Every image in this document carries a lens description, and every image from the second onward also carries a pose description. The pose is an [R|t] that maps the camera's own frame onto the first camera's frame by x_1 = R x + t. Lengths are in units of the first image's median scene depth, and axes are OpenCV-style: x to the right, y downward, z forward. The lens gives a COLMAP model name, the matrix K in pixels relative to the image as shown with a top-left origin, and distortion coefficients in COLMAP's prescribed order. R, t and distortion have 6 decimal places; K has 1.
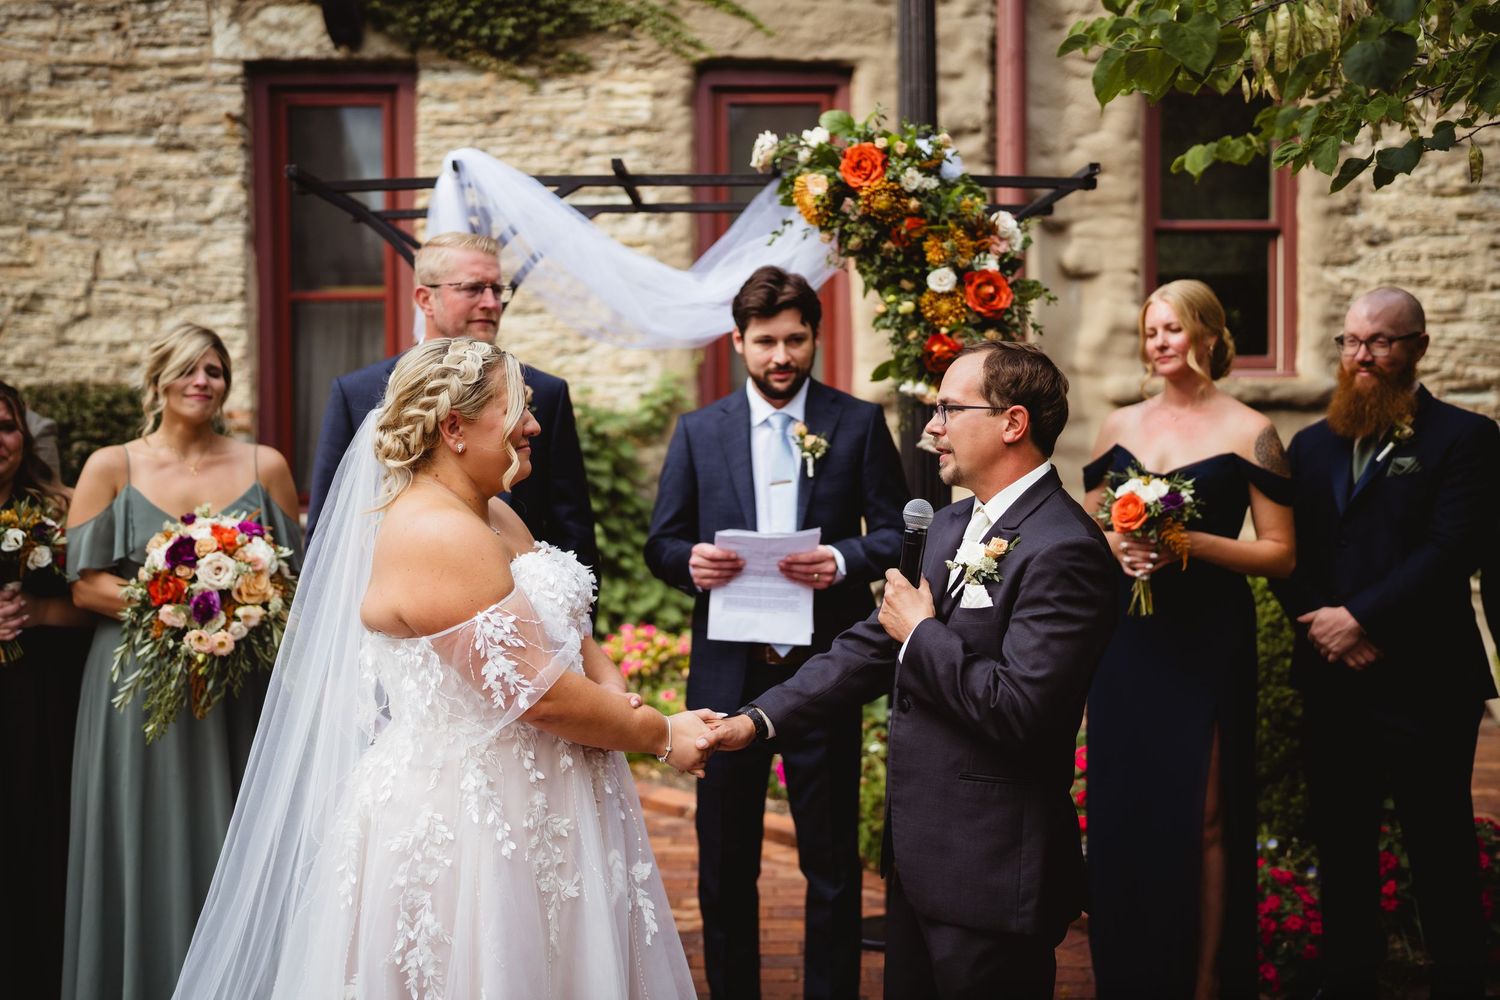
lens RADIAL K [[1514.8, 0, 750.0], [0, 1514.8, 500.0], [0, 0, 1]] dist [0.002564, 0.010780]
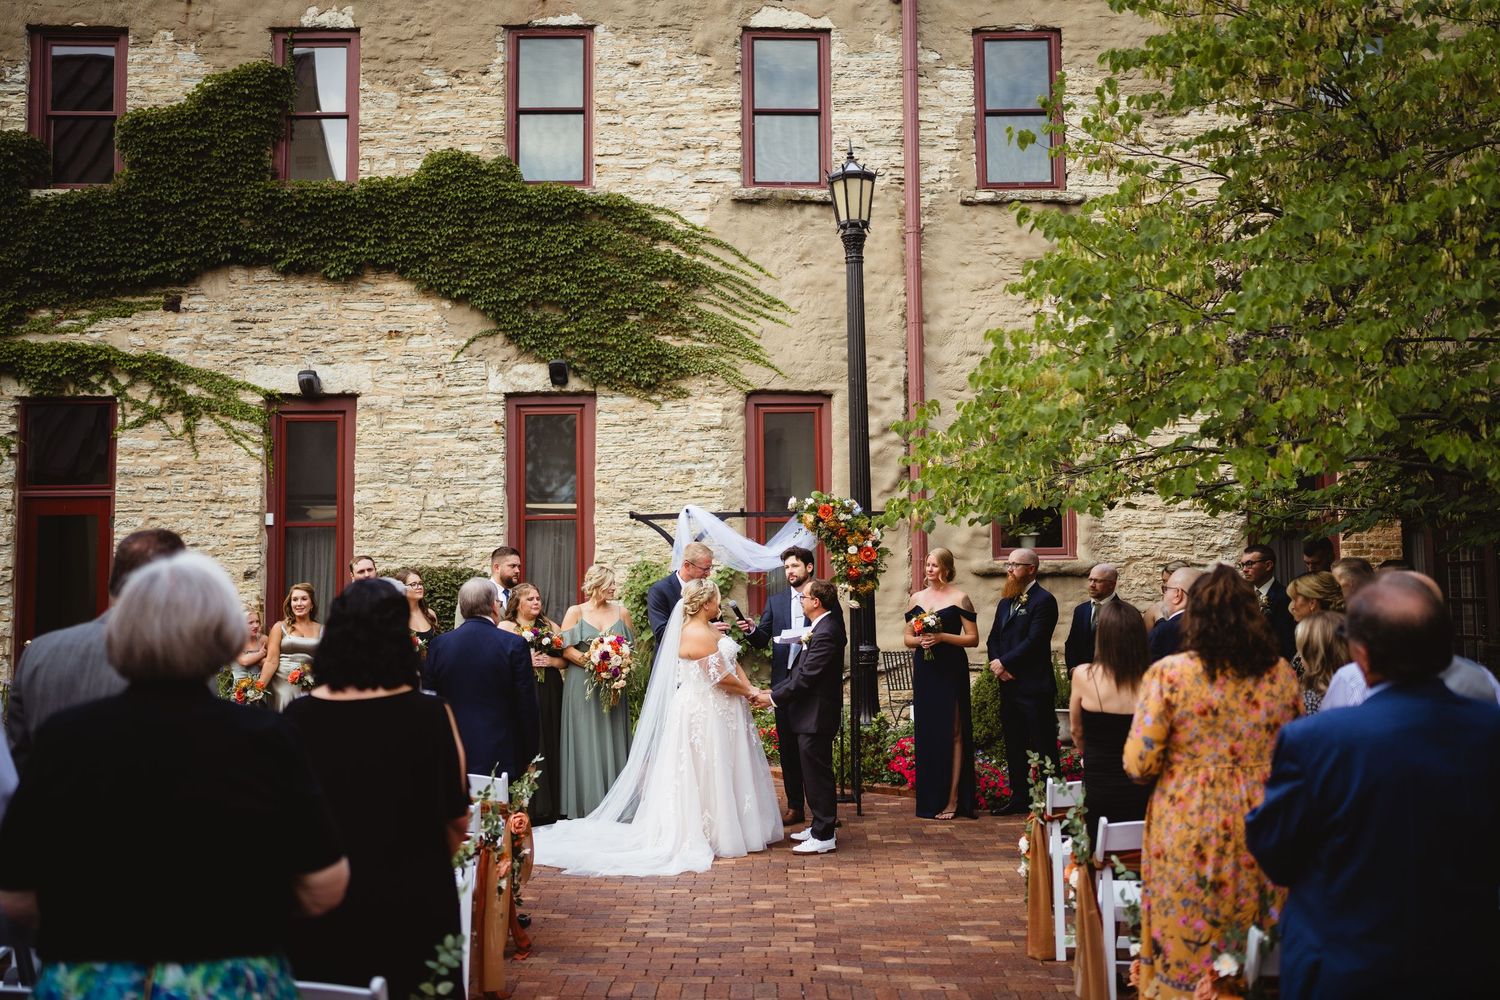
lens RADIAL K [[1472.3, 0, 750.0], [0, 1472.3, 500.0], [0, 0, 1]] dist [-0.010103, 0.112208]
pose [[0.999992, -0.003976, -0.001025, -0.030115], [0.003866, 0.995796, -0.091514, 0.008874], [0.001385, 0.091509, 0.995803, -0.795326]]
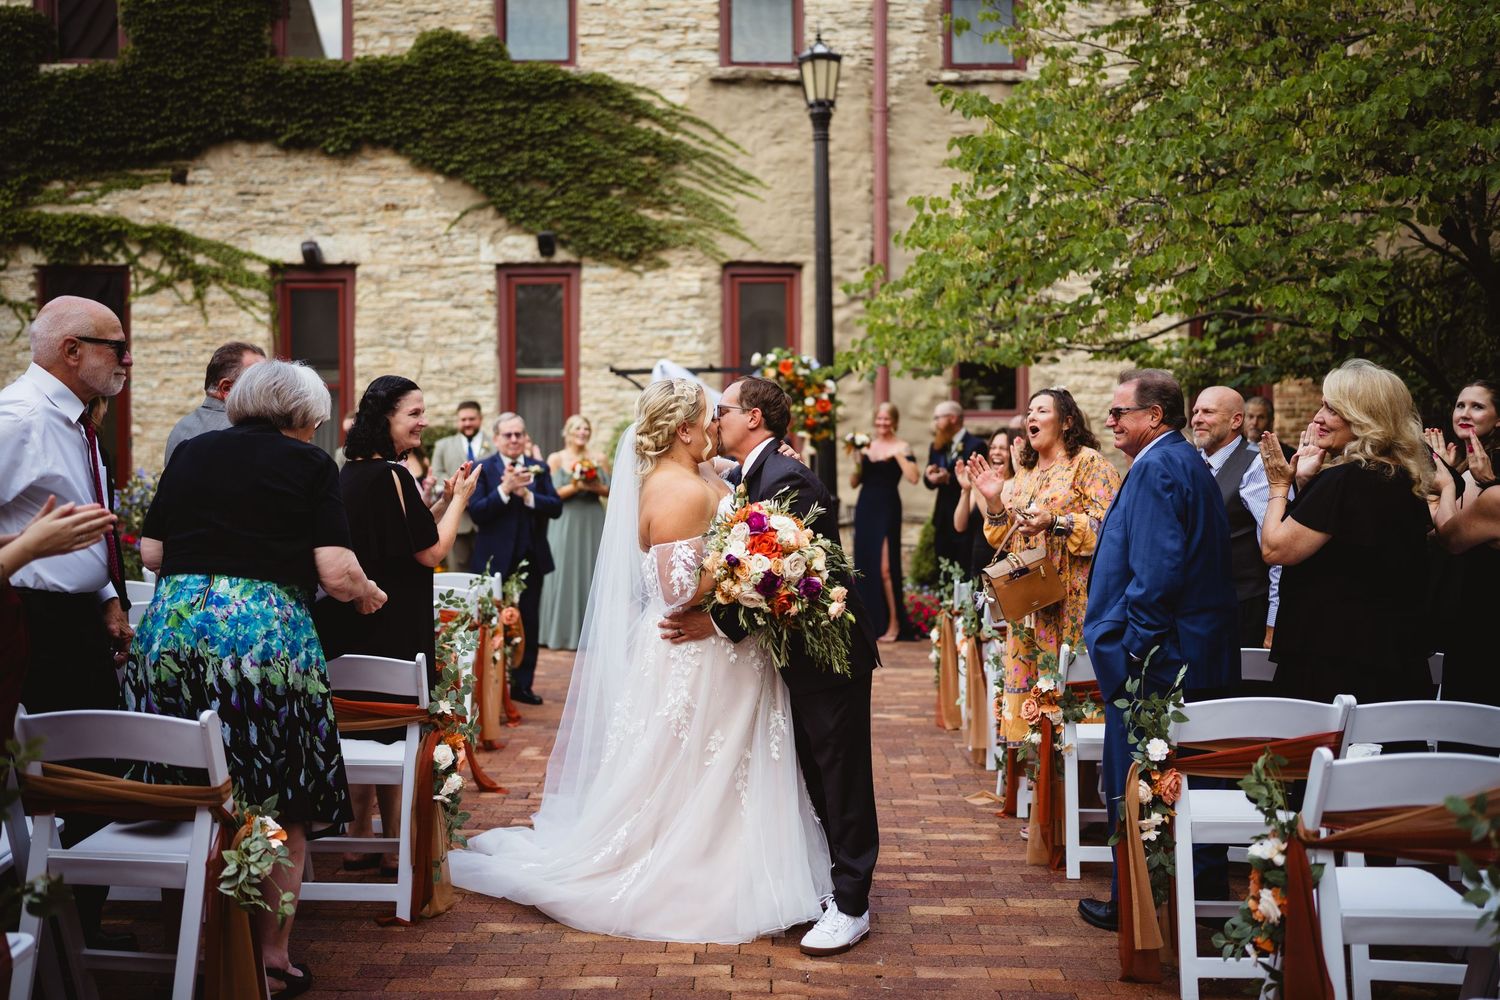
lens RADIAL K [[1472.3, 0, 750.0], [0, 1472.3, 500.0], [0, 0, 1]] dist [-0.010103, 0.112208]
pose [[0.999995, -0.000590, 0.003185, -0.005937], [0.000632, 0.999915, -0.013032, 0.046895], [-0.003177, 0.013034, 0.999910, -0.931677]]
